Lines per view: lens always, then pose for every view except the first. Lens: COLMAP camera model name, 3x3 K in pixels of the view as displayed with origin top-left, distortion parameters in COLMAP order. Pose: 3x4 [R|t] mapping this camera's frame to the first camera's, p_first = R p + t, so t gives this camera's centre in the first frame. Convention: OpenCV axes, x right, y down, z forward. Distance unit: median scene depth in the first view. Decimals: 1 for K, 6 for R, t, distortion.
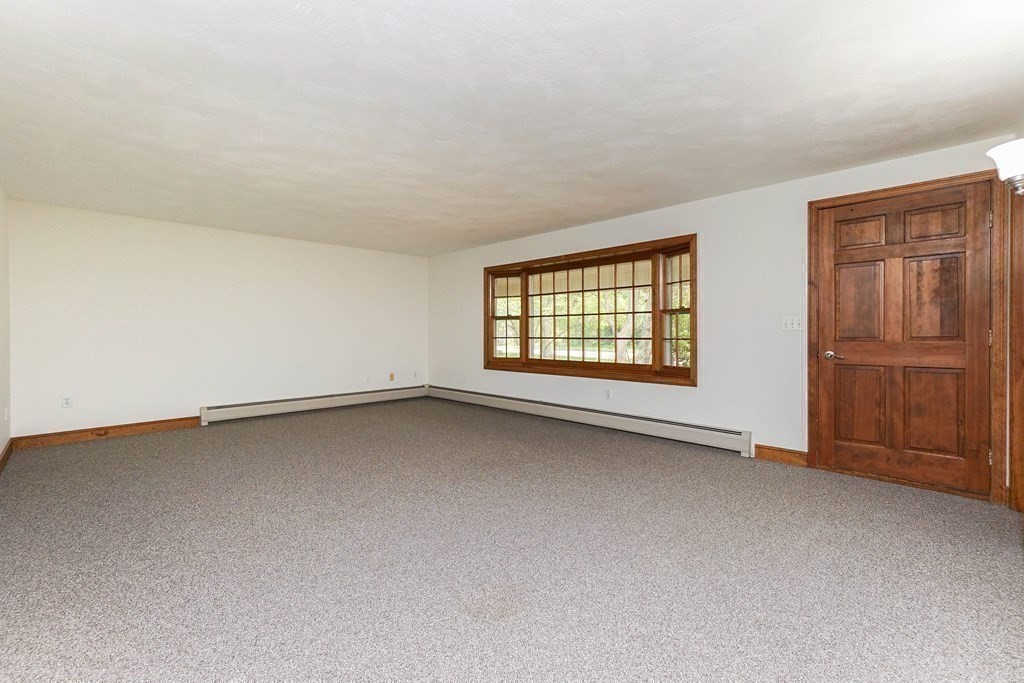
lens RADIAL K [[441.6, 0, 508.8], [0, 441.6, 340.0], [0, 0, 1]] dist [-0.000580, 0.012008]
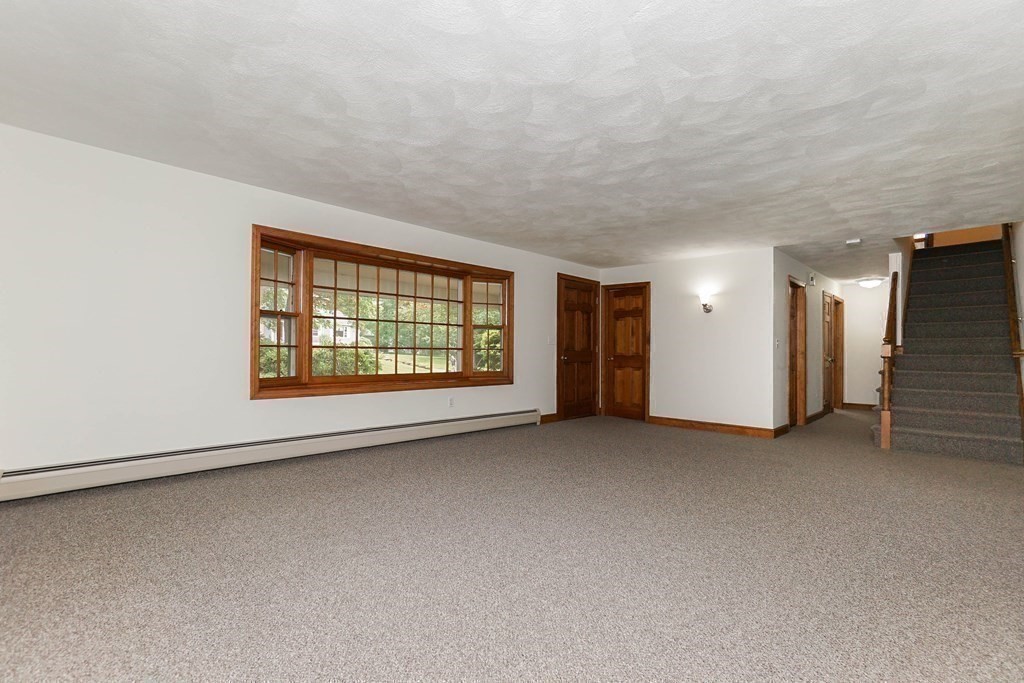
lens RADIAL K [[441.6, 0, 508.8], [0, 441.6, 340.0], [0, 0, 1]] dist [-0.000580, 0.012008]
pose [[0.029441, 0.009681, 0.999520, -1.086862], [-0.010826, 0.999898, -0.009366, -0.021111], [-0.999508, -0.010545, 0.029543, 1.122616]]
